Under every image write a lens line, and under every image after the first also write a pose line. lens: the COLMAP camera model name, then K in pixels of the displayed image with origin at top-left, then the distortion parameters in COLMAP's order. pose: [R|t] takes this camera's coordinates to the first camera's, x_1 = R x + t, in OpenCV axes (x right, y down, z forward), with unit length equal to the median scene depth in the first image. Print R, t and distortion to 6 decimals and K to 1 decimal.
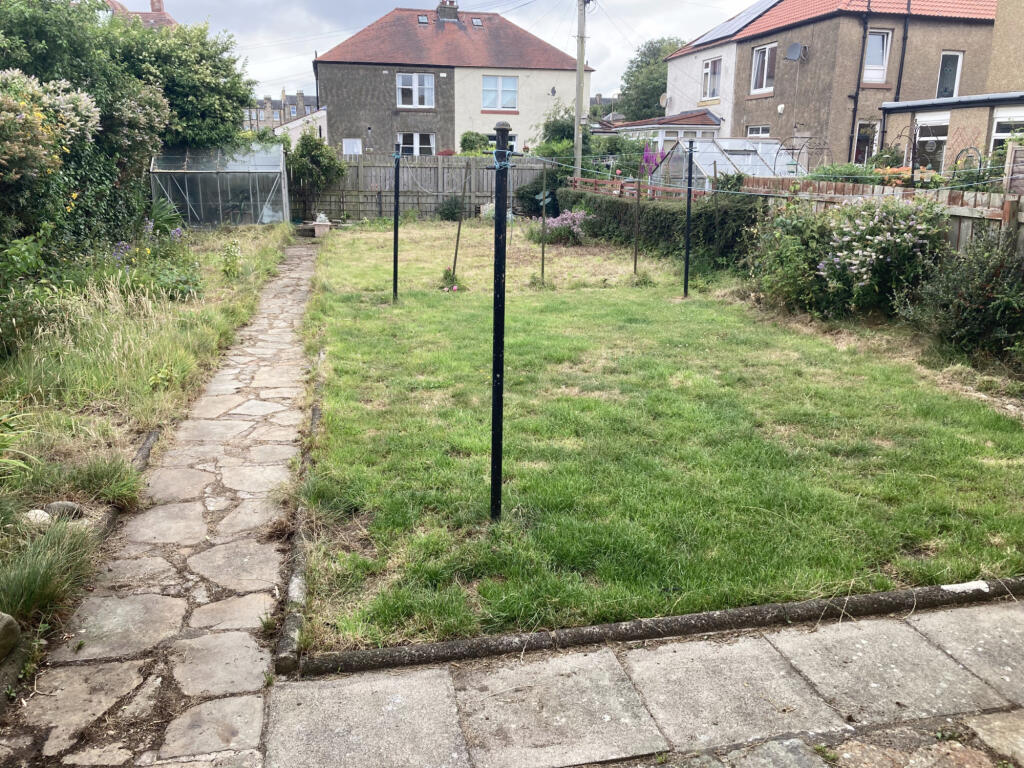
lens RADIAL K [[845.9, 0, 512.0], [0, 845.9, 384.0], [0, 0, 1]] dist [0.007789, -0.003865]
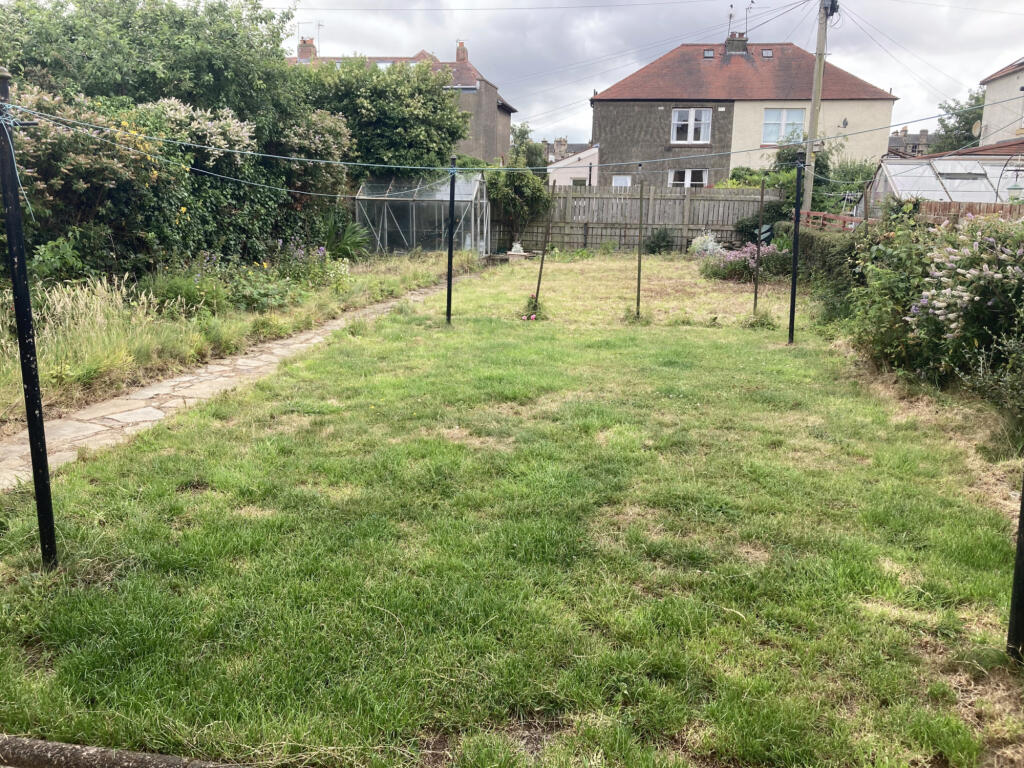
lens RADIAL K [[845.9, 0, 512.0], [0, 845.9, 384.0], [0, 0, 1]] dist [0.007789, -0.003865]
pose [[0.927467, 0.085652, -0.363961, 0.156650], [-0.103228, 0.994233, -0.029076, -0.008032], [0.359372, 0.064538, 0.930960, 0.092249]]
